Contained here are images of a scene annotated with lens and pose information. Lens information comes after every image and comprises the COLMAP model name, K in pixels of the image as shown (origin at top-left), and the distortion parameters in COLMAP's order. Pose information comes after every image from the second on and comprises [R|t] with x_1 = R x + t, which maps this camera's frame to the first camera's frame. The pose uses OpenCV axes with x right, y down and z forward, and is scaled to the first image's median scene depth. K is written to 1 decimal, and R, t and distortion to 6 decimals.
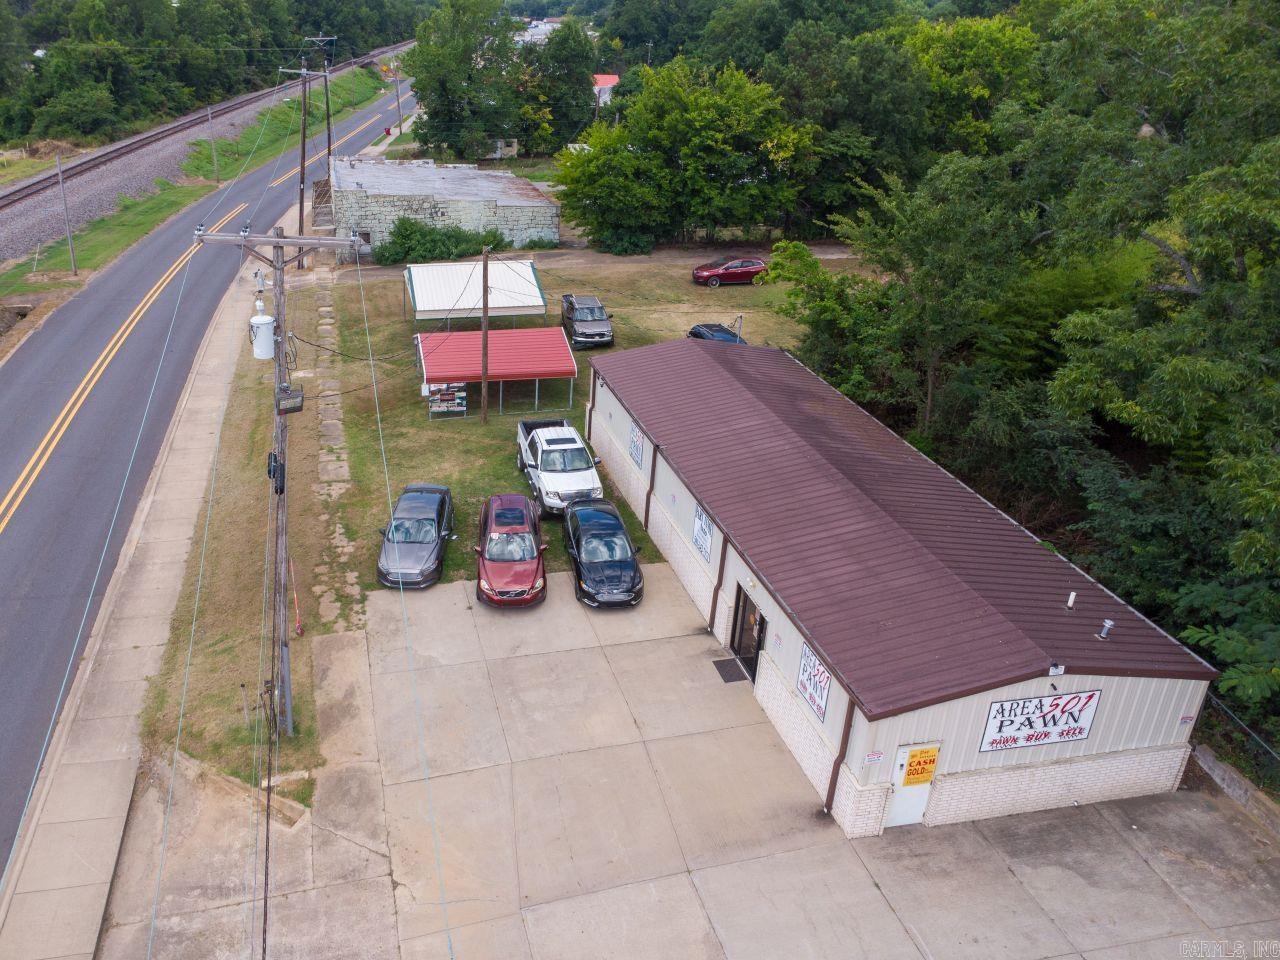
lens RADIAL K [[952.2, 0, 506.5], [0, 952.2, 413.1], [0, 0, 1]] dist [0.006834, -0.000687]
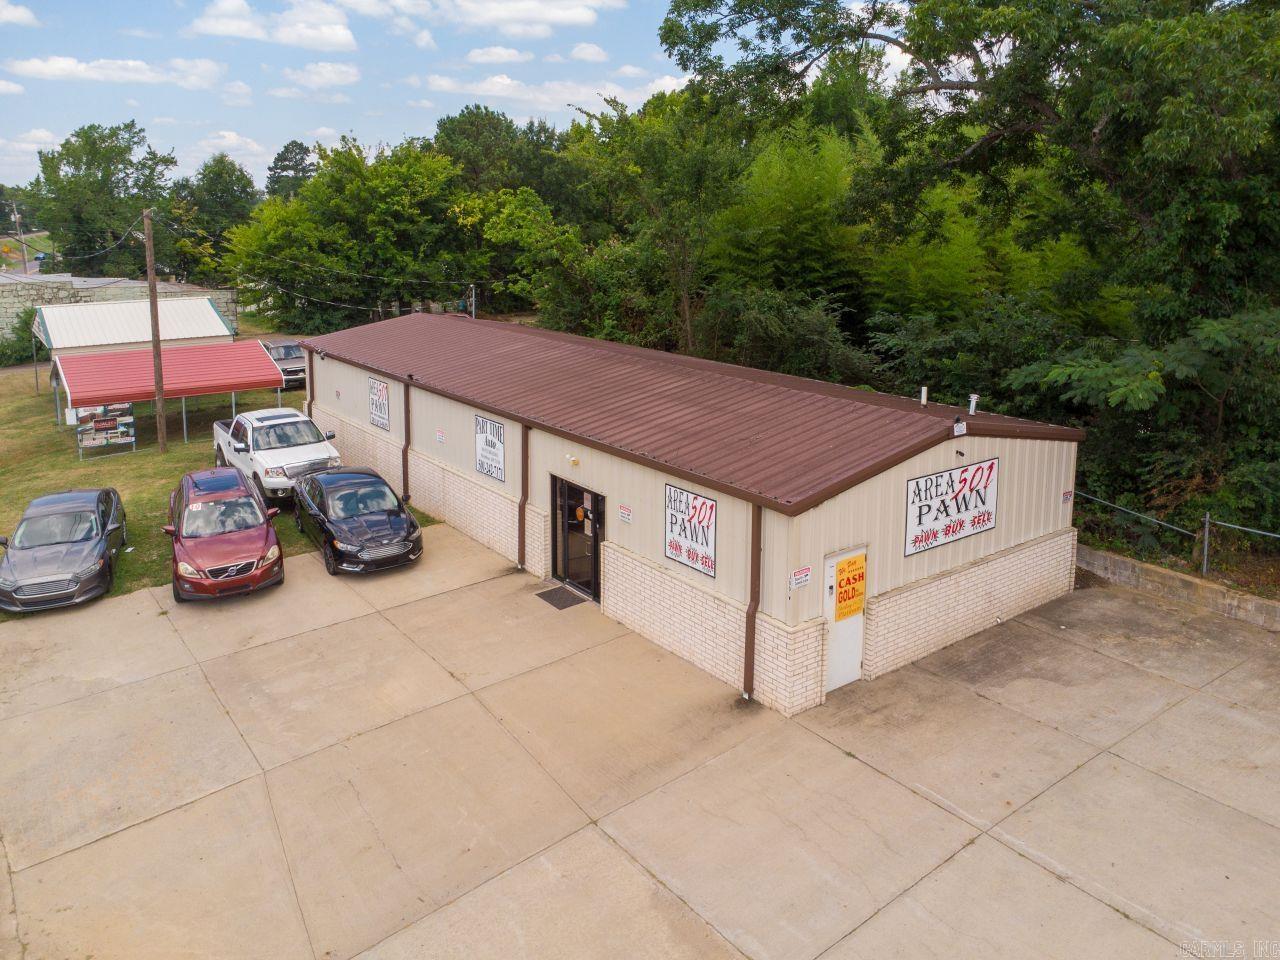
lens RADIAL K [[946.3, 0, 604.3], [0, 946.3, 347.0], [0, 0, 1]] dist [0.007504, -0.002285]
pose [[0.903680, -0.072020, 0.422109, -0.033737], [0.176129, 0.961024, -0.213099, 0.279790], [-0.390310, 0.266918, 0.881143, 0.333006]]
